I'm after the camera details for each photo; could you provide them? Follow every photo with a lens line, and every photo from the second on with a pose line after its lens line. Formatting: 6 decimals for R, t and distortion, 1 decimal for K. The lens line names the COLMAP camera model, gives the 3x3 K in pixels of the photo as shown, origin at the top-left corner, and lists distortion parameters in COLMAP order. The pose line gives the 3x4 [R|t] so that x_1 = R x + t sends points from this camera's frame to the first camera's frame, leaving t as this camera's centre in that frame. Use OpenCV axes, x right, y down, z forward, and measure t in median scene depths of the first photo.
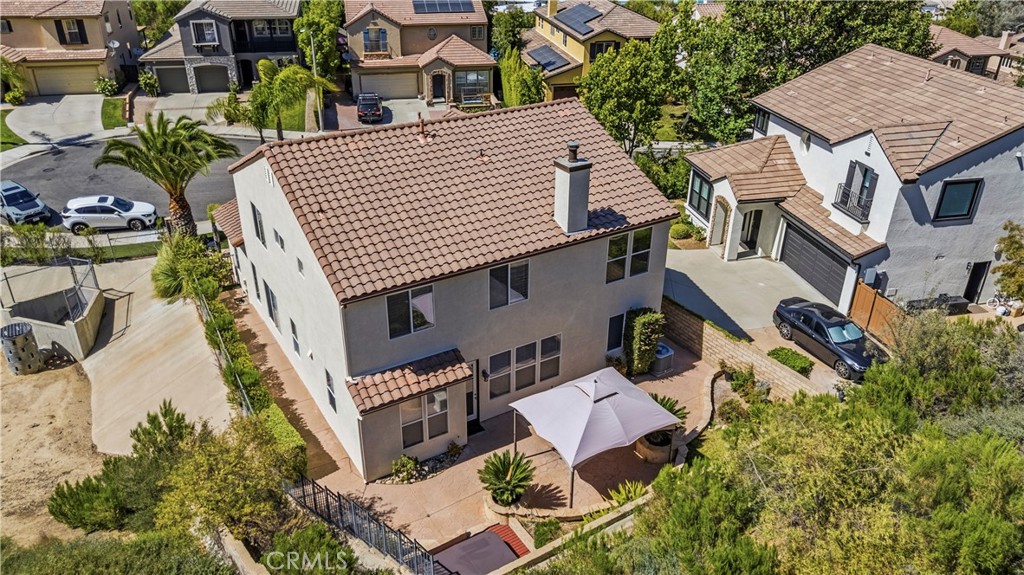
lens RADIAL K [[755.2, 0, 512.0], [0, 755.2, 287.5], [0, 0, 1]] dist [0.079446, -0.095565]
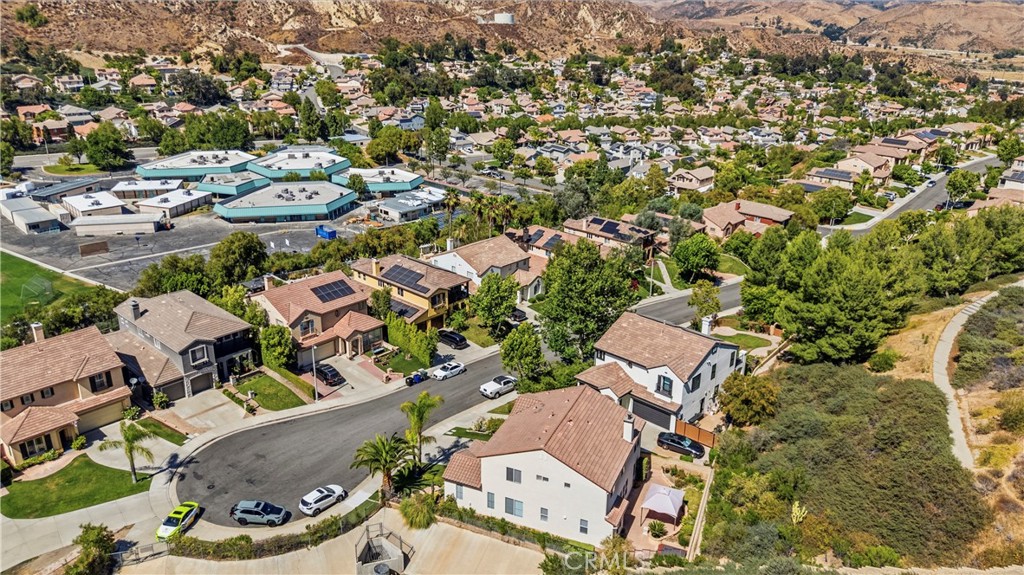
lens RADIAL K [[755.2, 0, 512.0], [0, 755.2, 287.5], [0, 0, 1]] dist [0.079446, -0.095565]
pose [[0.819264, -0.208076, 0.534332, -1.208482], [0.265473, 0.963594, -0.031800, -0.470008], [-0.508263, 0.167903, 0.844676, -0.927297]]
